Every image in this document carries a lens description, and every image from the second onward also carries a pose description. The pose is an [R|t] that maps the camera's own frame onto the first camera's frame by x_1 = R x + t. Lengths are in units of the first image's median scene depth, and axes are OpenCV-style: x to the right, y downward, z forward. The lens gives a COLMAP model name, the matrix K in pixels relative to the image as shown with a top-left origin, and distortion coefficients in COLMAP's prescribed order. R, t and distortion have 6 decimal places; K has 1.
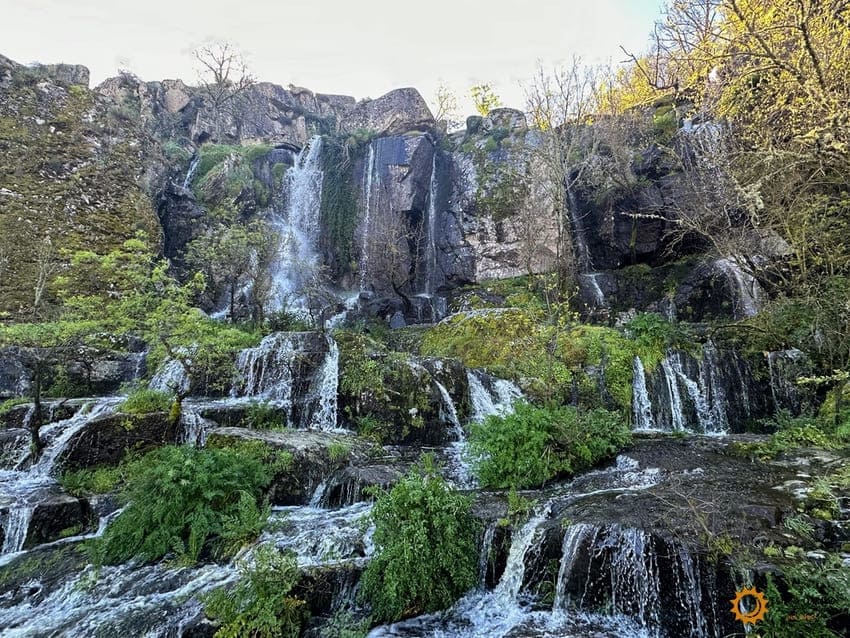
lens RADIAL K [[402.7, 0, 426.9], [0, 402.7, 318.8], [0, 0, 1]] dist [-0.003805, -0.000344]
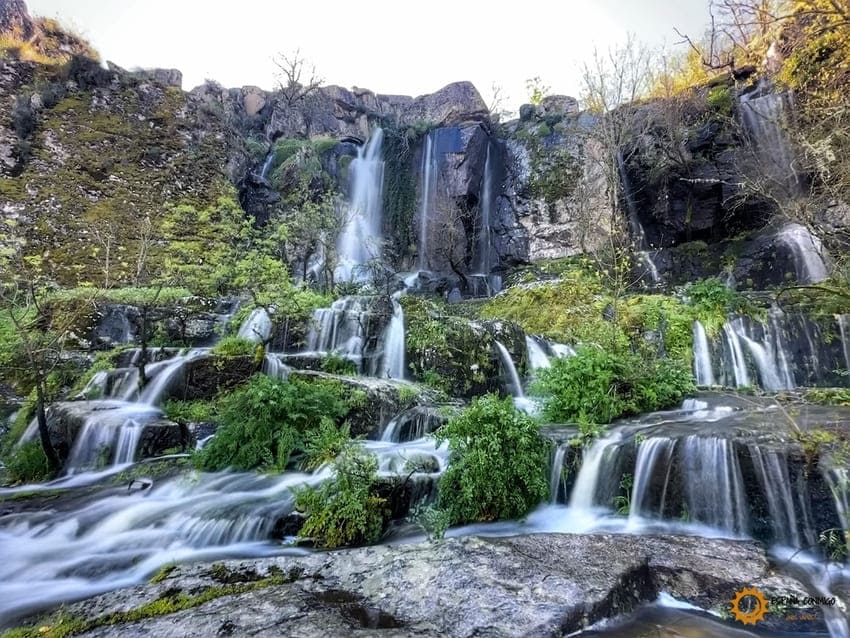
lens RADIAL K [[382.1, 0, 443.3], [0, 382.1, 316.7], [0, 0, 1]] dist [-0.005629, 0.000575]
pose [[0.996521, -0.000478, -0.083345, -0.027847], [-0.000294, 0.999957, -0.009250, 0.092384], [0.083346, 0.009242, 0.996478, 0.002906]]
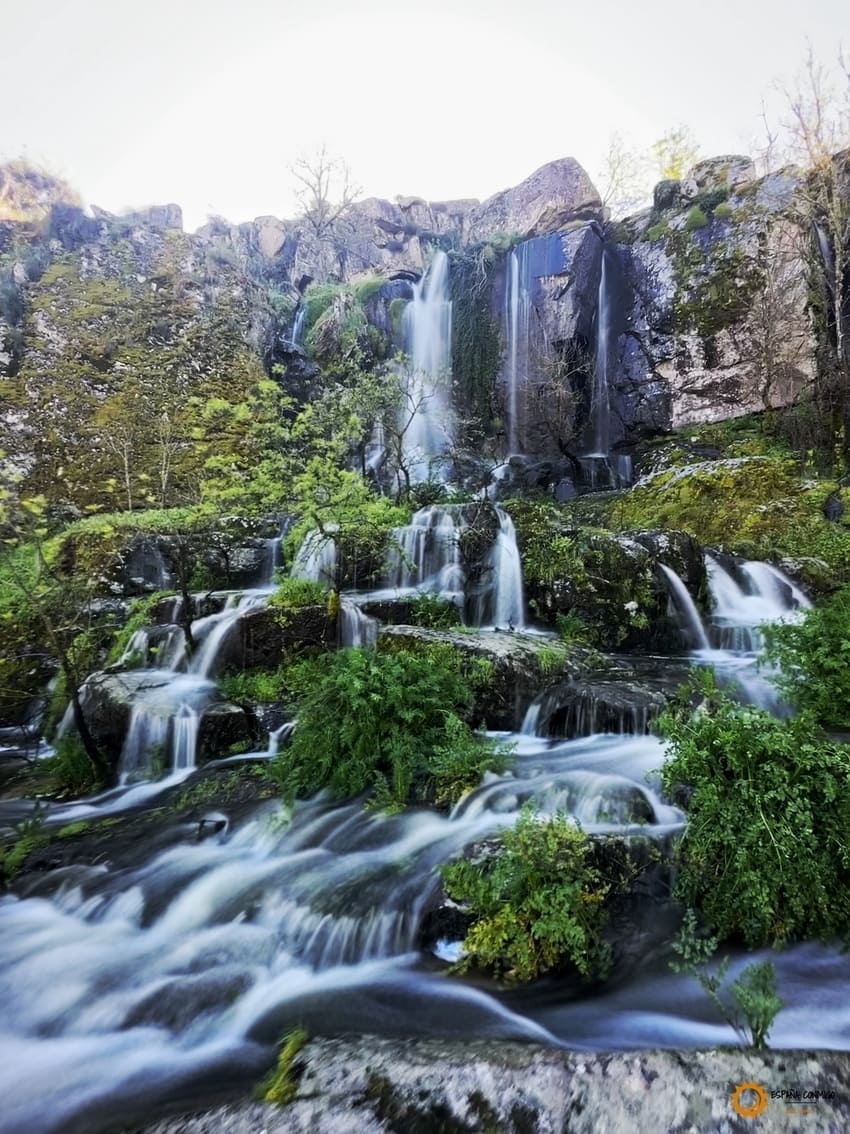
lens RADIAL K [[465.7, 0, 430.1], [0, 465.7, 565.7], [0, 0, 1]] dist [-0.007311, 0.000547]
pose [[0.969463, -0.021420, -0.244300, -0.150058], [0.052039, 0.991460, 0.119577, 0.038267], [0.239653, -0.128639, 0.962299, 0.124427]]
